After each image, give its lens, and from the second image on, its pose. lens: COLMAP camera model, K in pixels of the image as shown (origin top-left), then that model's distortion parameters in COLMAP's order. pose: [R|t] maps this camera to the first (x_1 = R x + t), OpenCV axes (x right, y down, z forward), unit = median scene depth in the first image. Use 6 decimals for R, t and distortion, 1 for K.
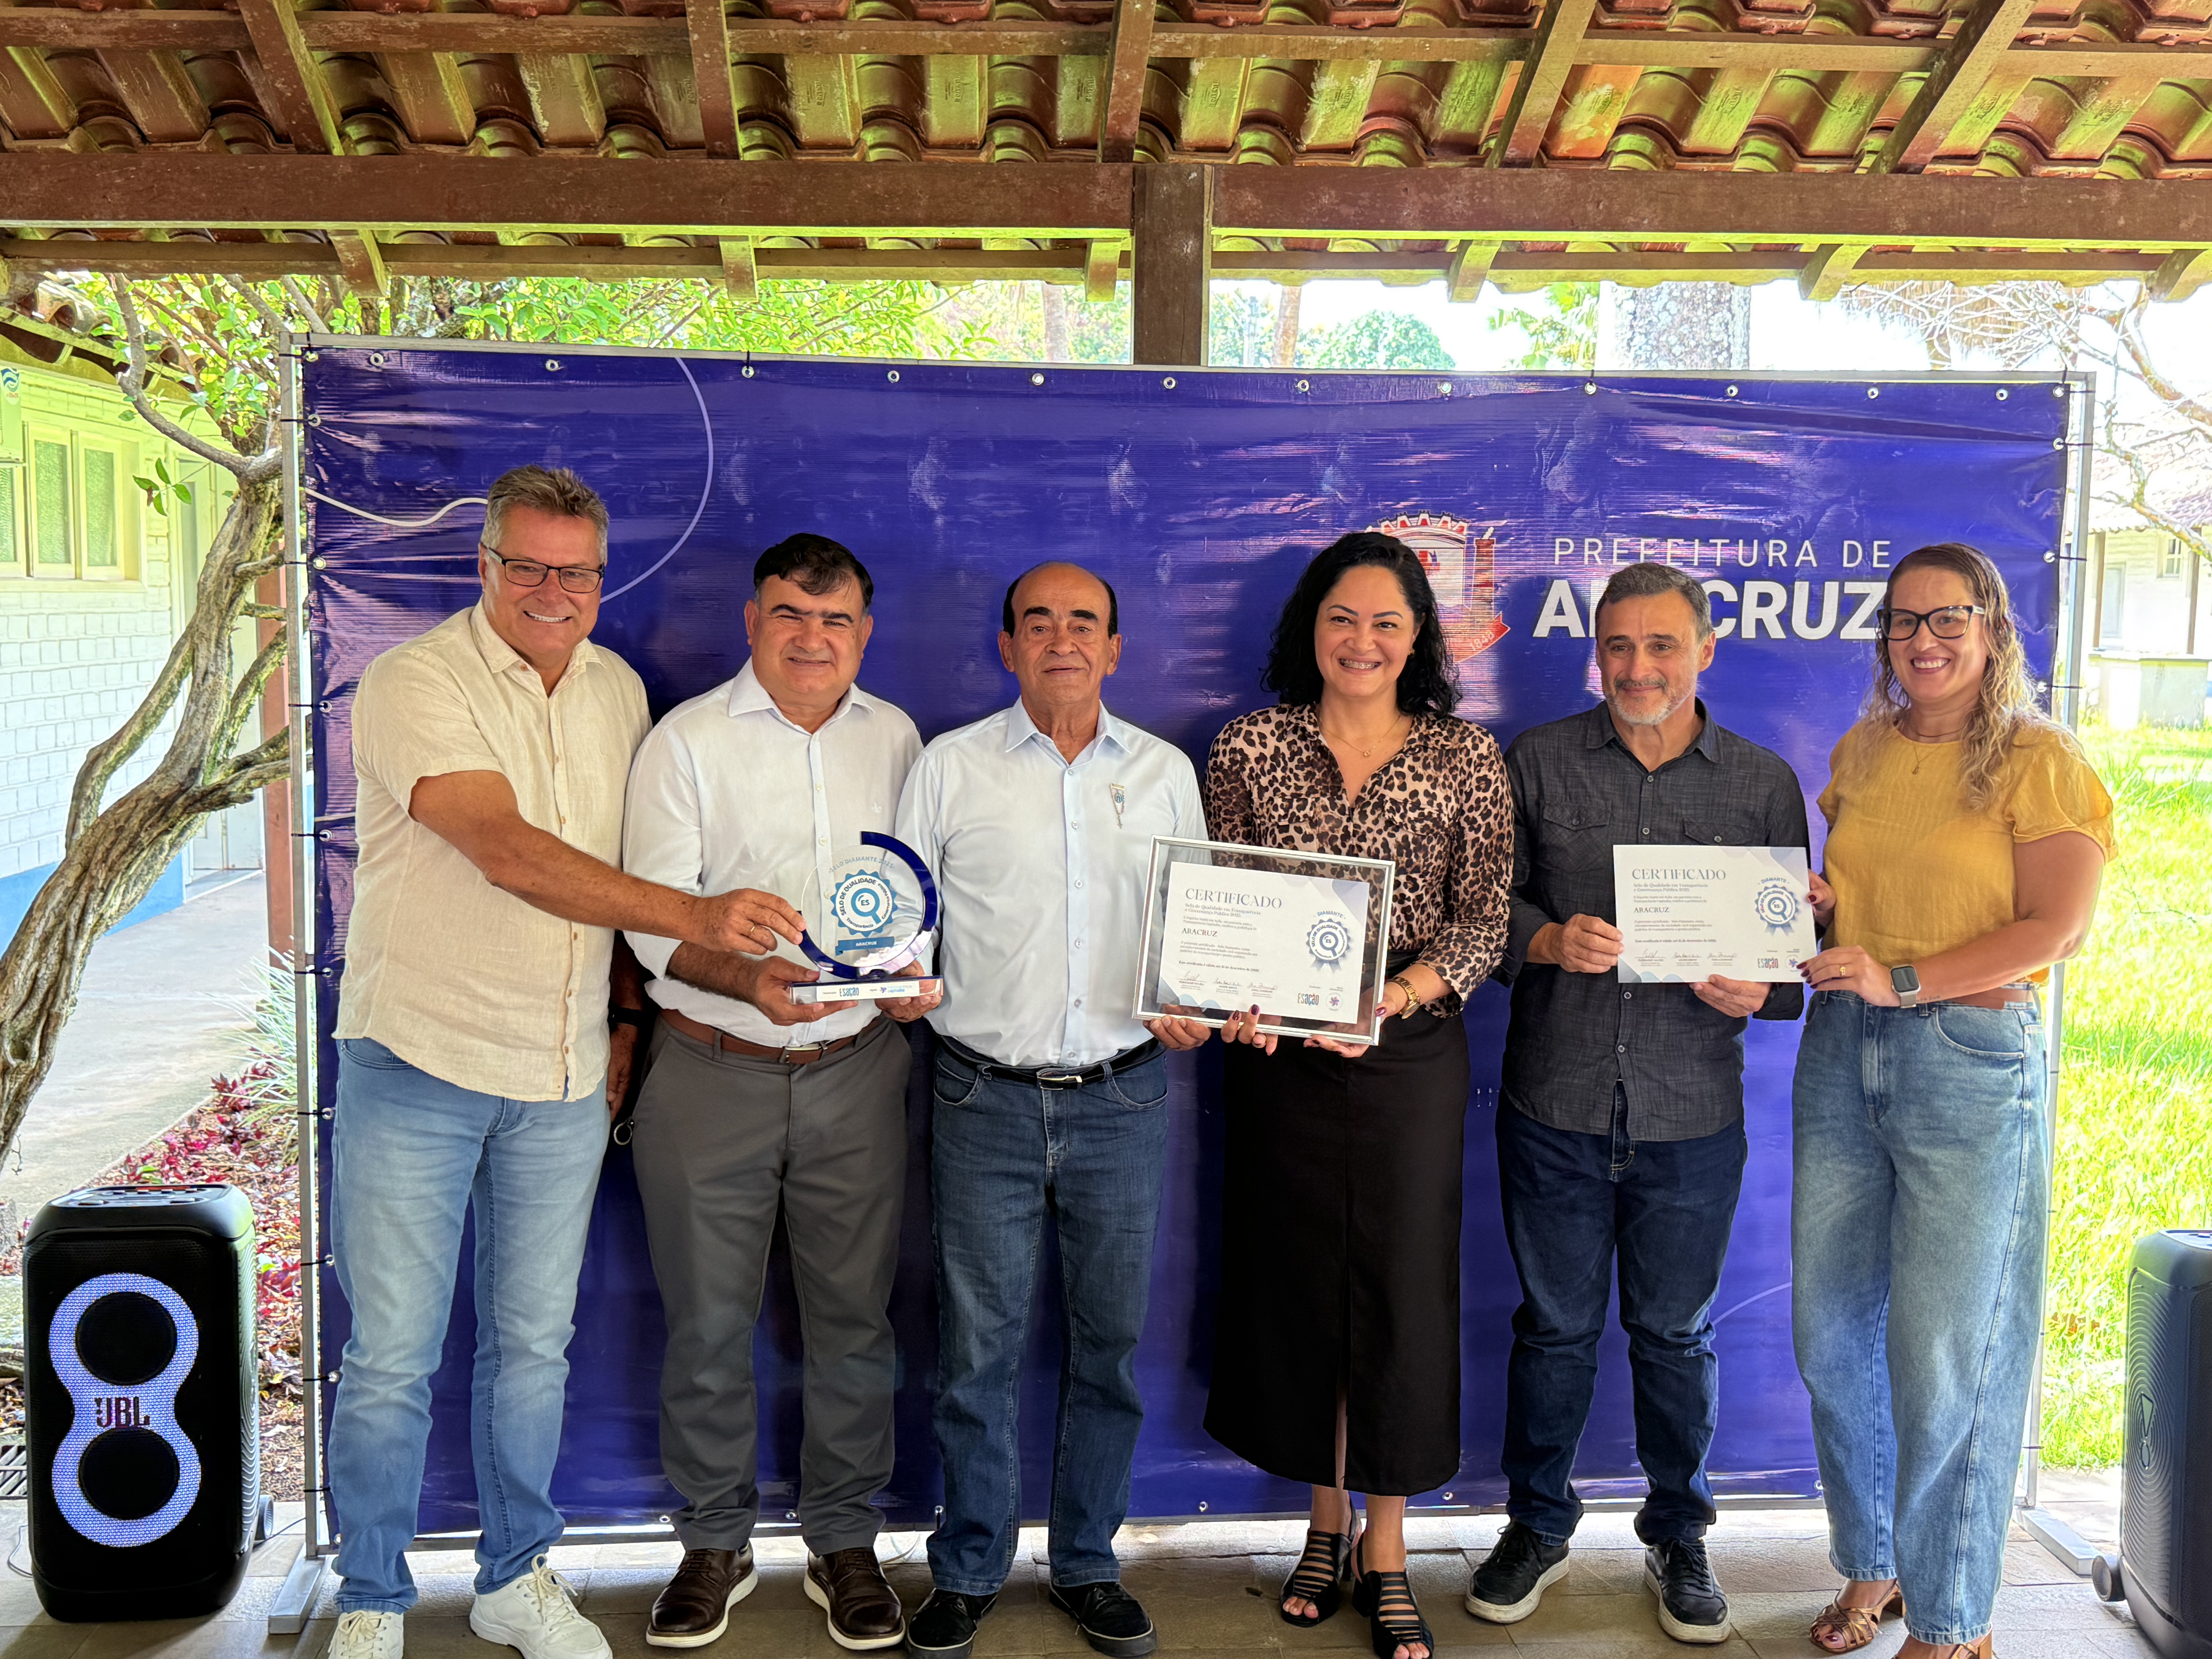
lens RADIAL K [[2319.5, 0, 1124.7], [0, 2319.5, 867.3], [0, 0, 1]] dist [0.062901, 0.000000]
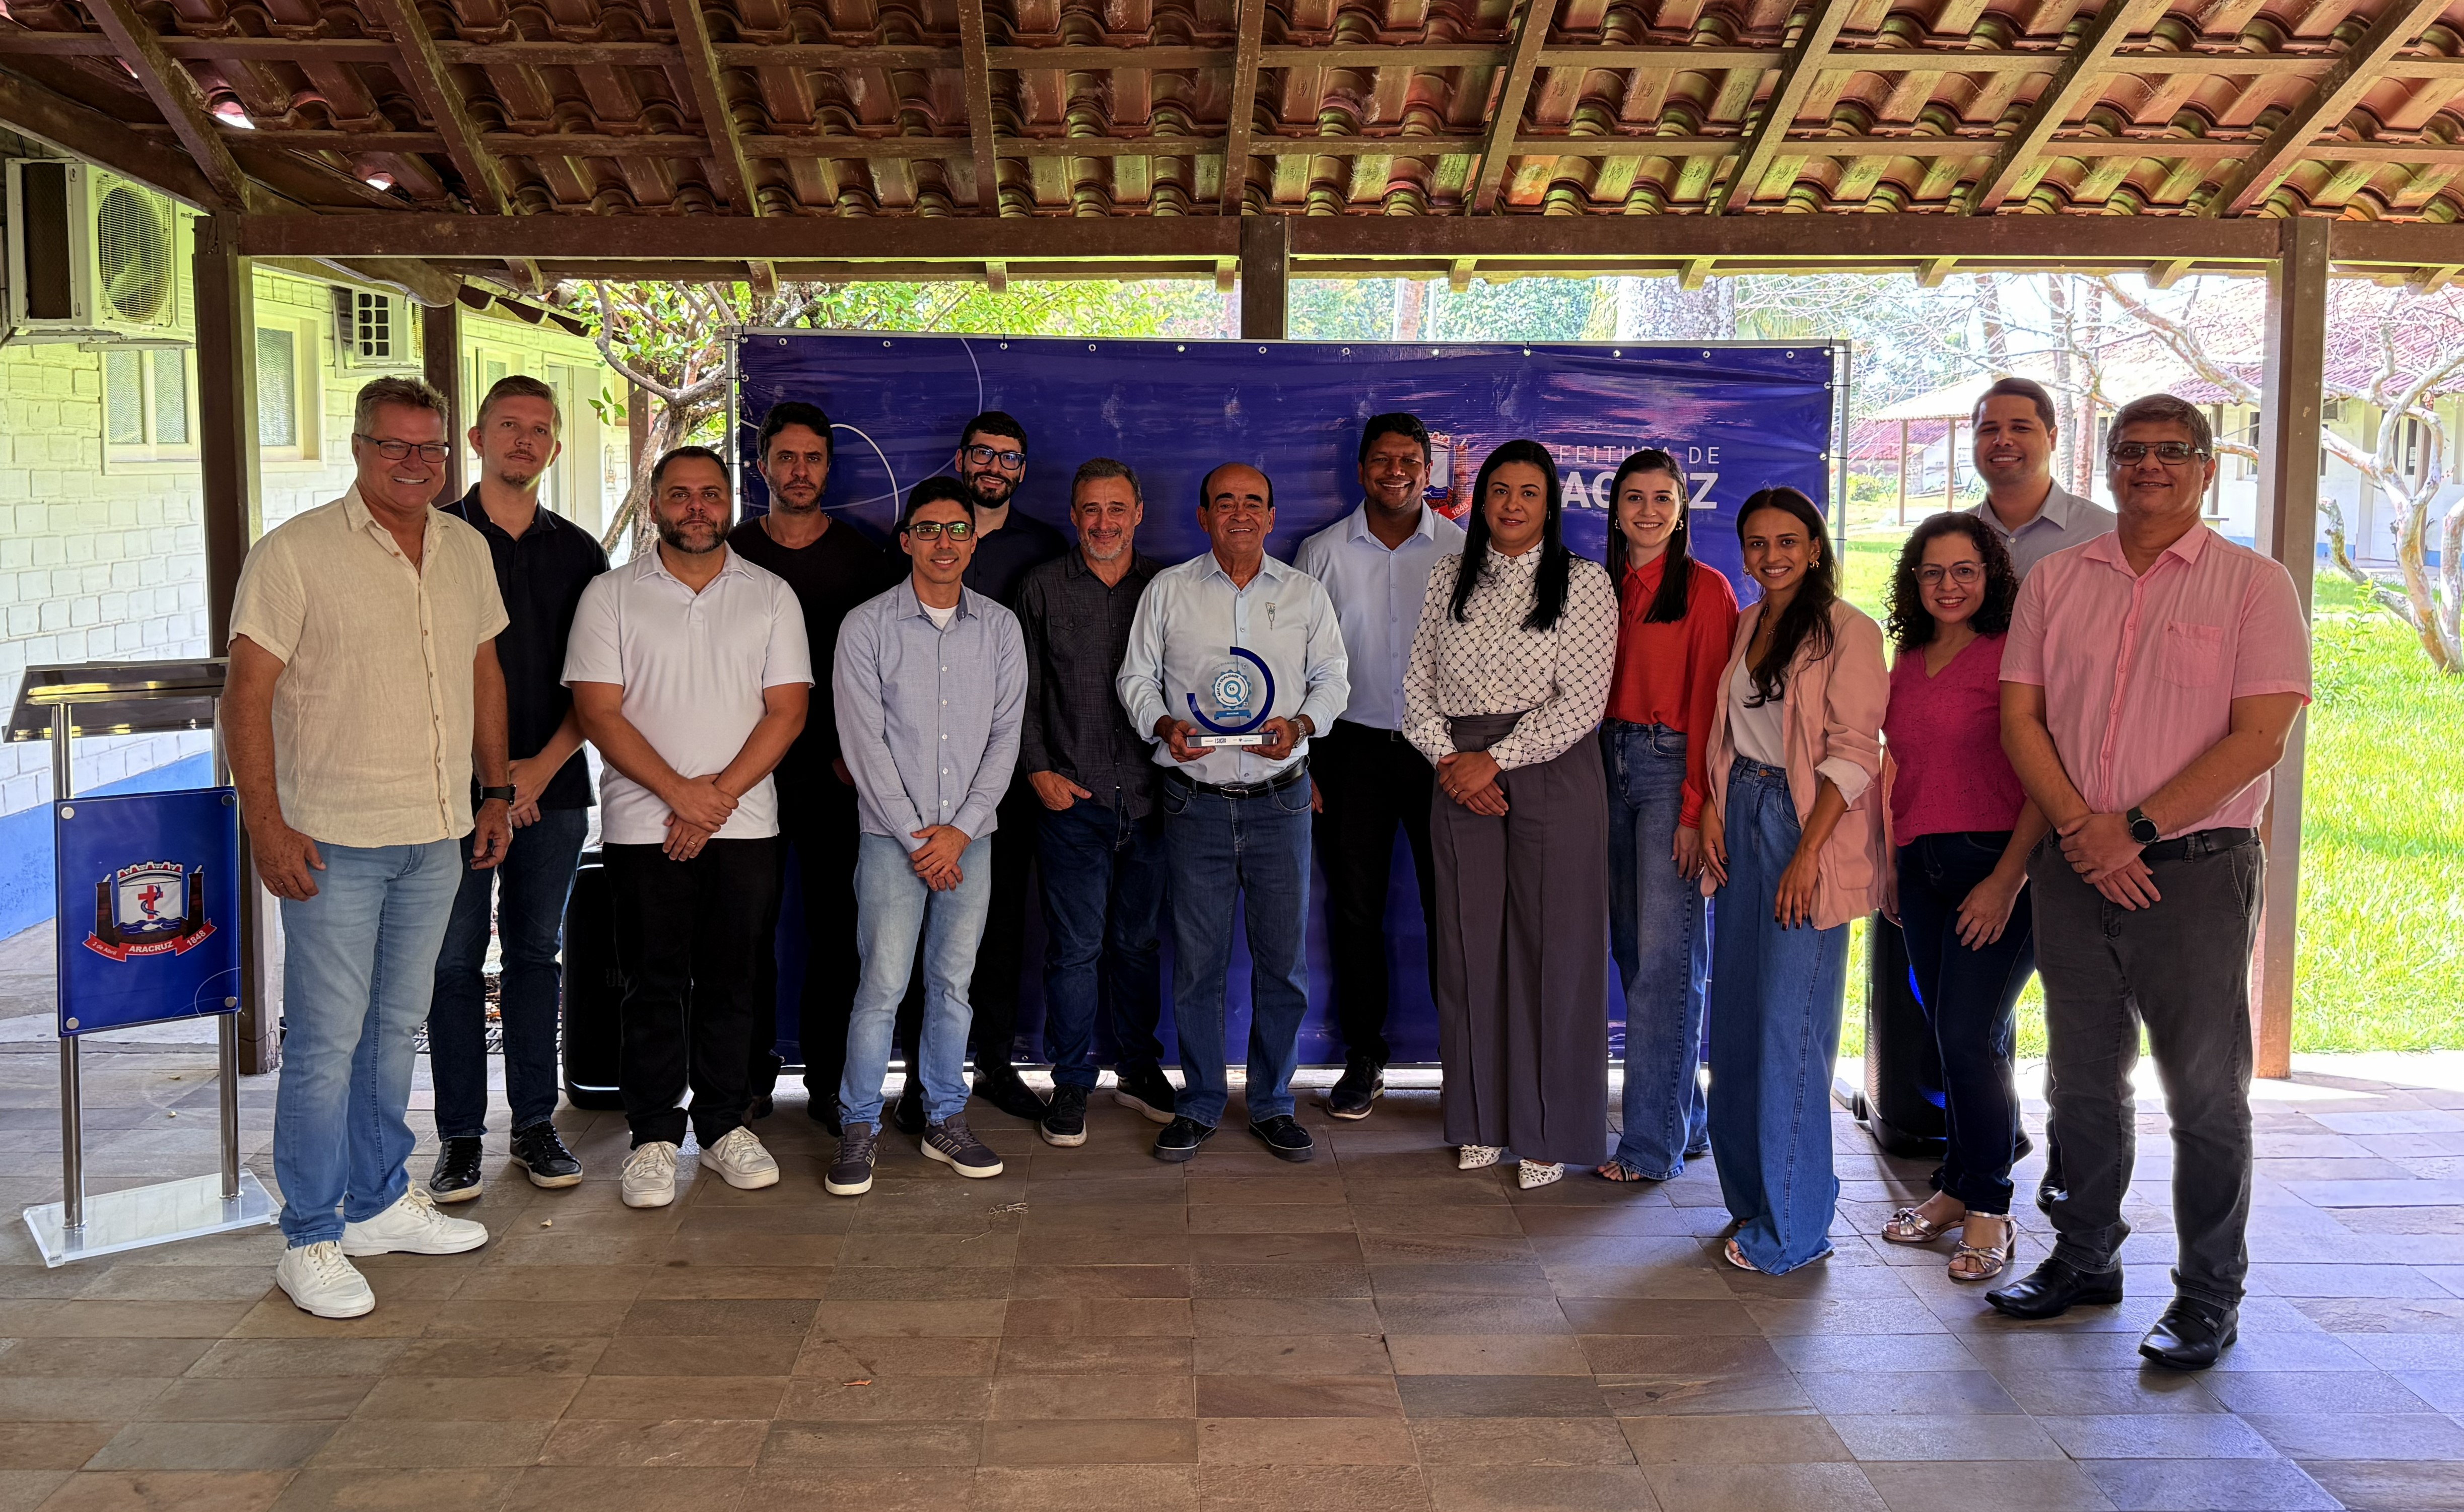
lens RADIAL K [[2055.8, 0, 1197.0], [0, 2055.8, 632.8], [0, 0, 1]] dist [0.102358, 0.014152]
pose [[0.998733, 0.002818, -0.050253, 0.045374], [-0.004514, 0.999423, -0.033664, 0.035476], [0.050129, 0.033849, 0.998169, -0.415743]]
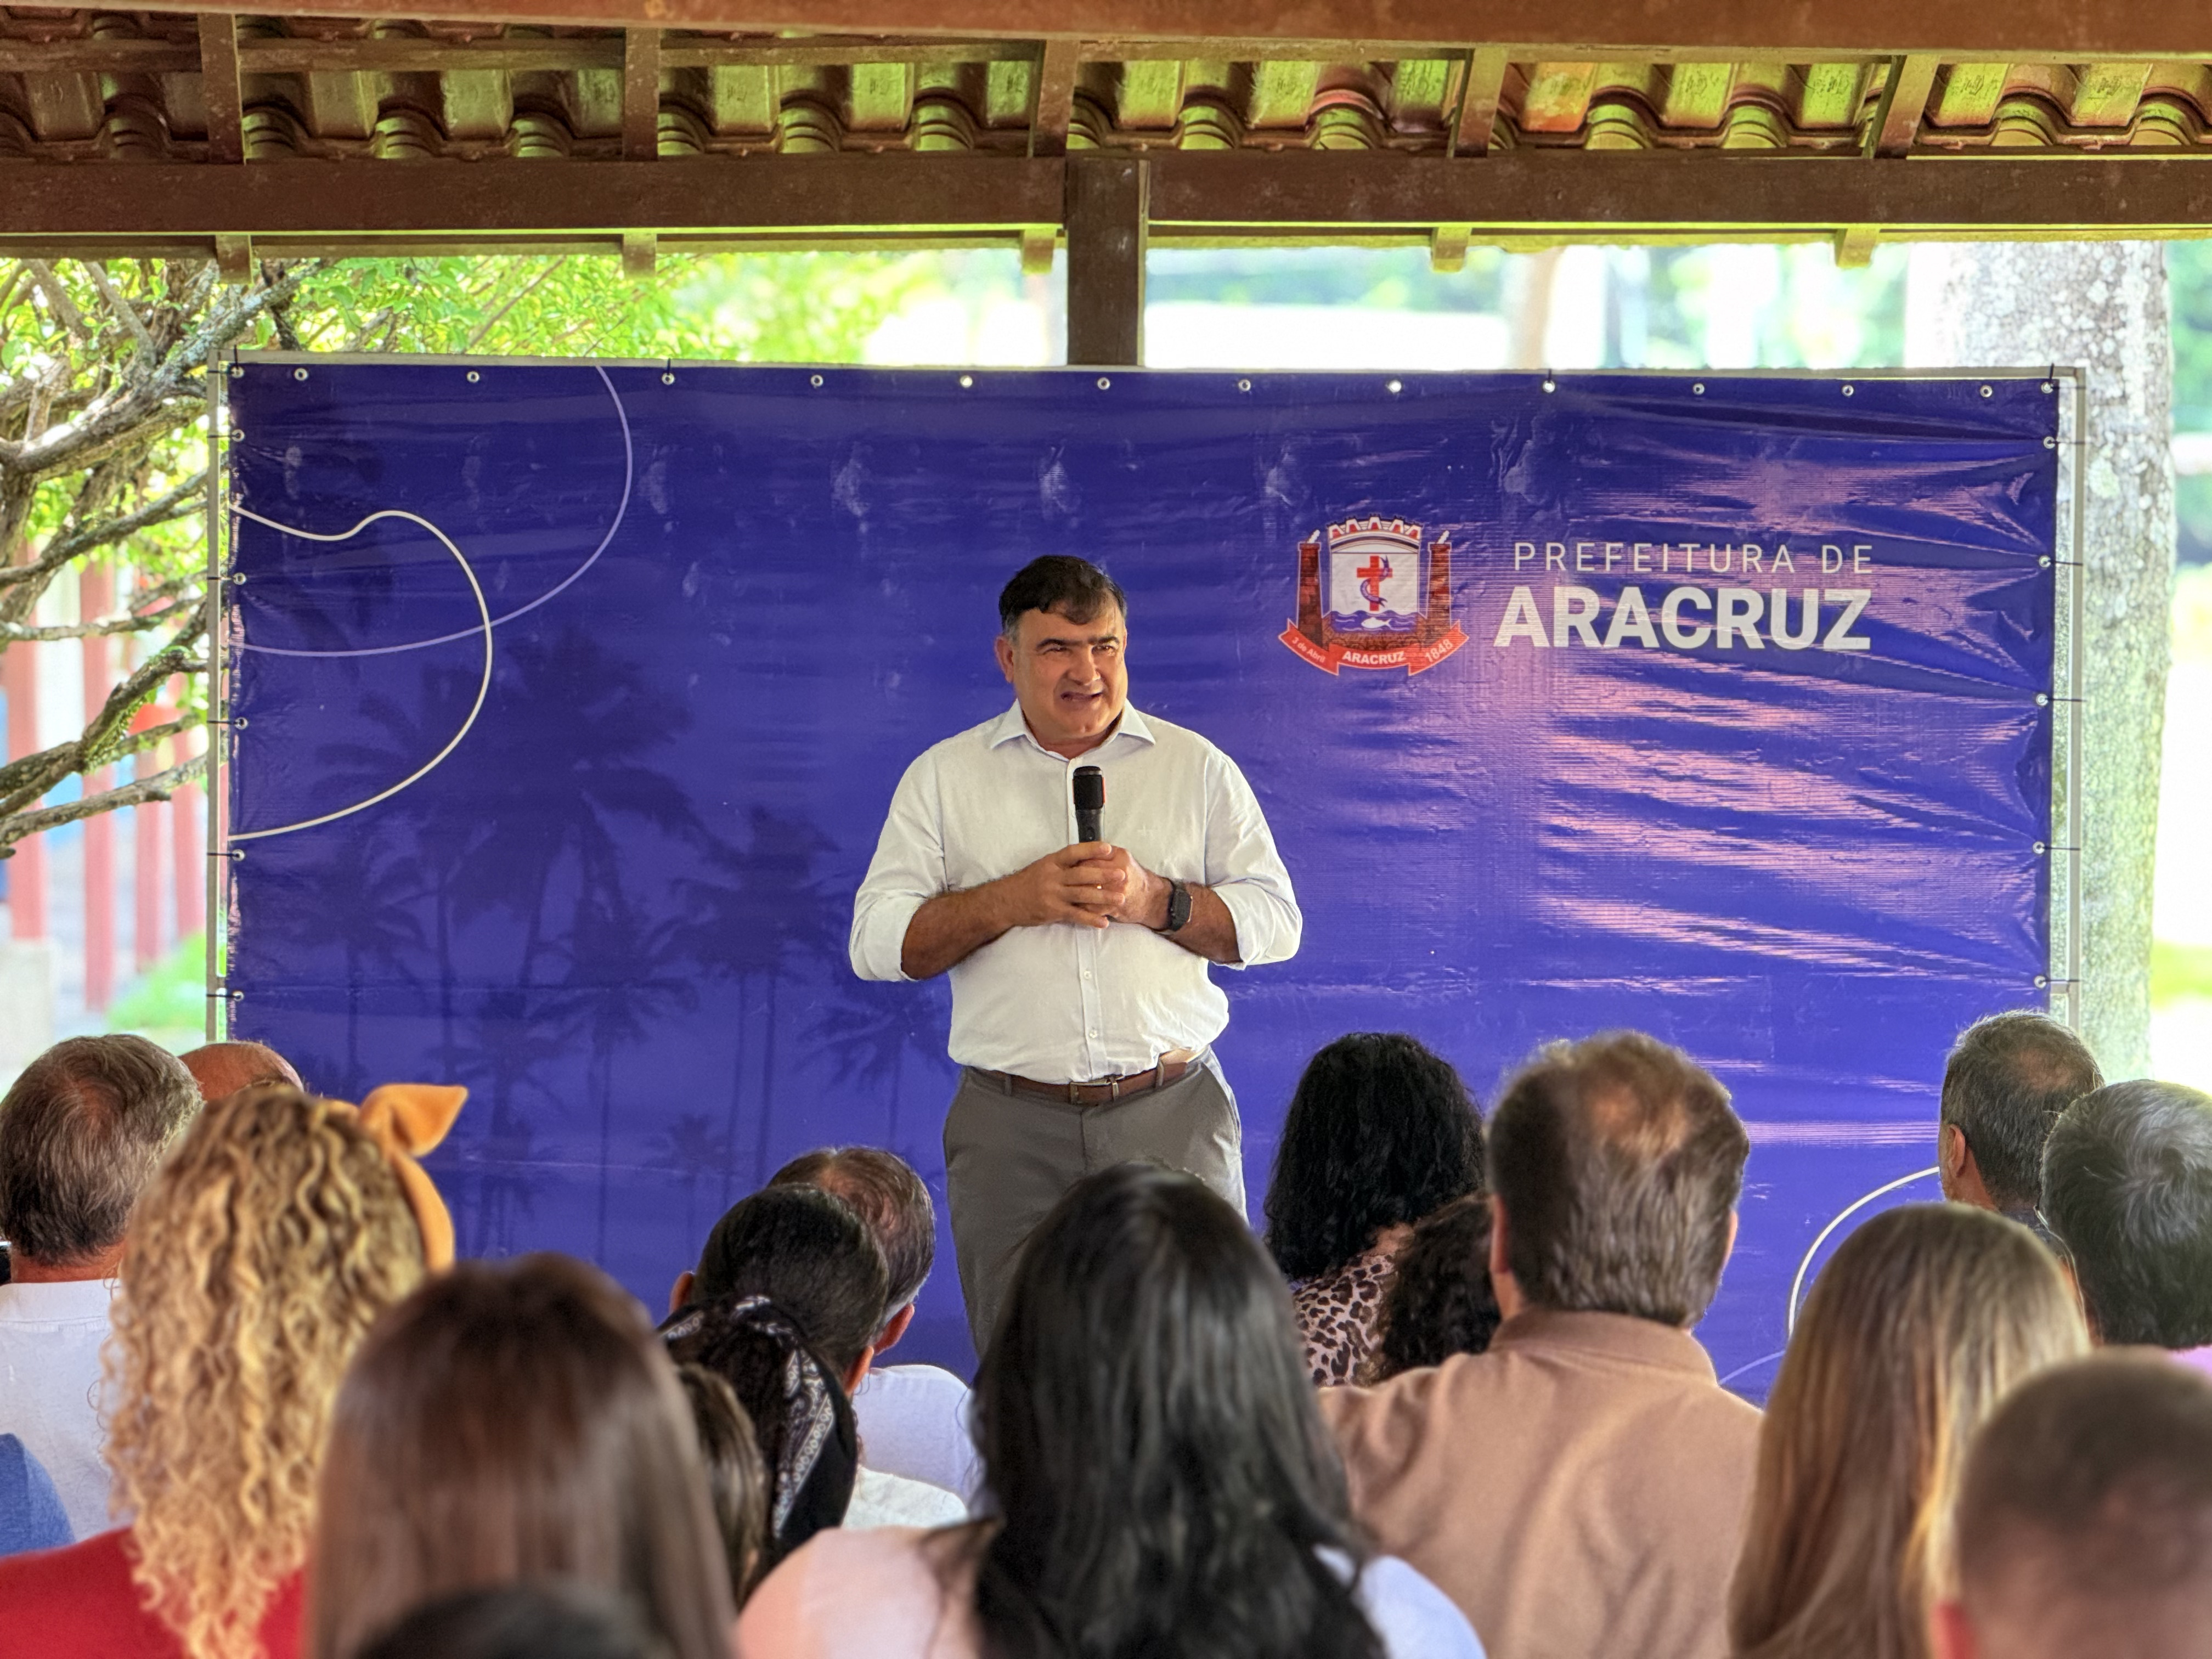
lens RADIAL K [[7871.1, 0, 1106.0], [0, 7871.1, 829.8], [0, 0, 1]] dist [0.199252, 0.000000]
pose [[0.999709, -0.003633, -0.023857, 0.095124], [0.001654, 0.996594, -0.082452, 0.237327], [0.024075, 0.082388, 0.996309, -2.173456]]
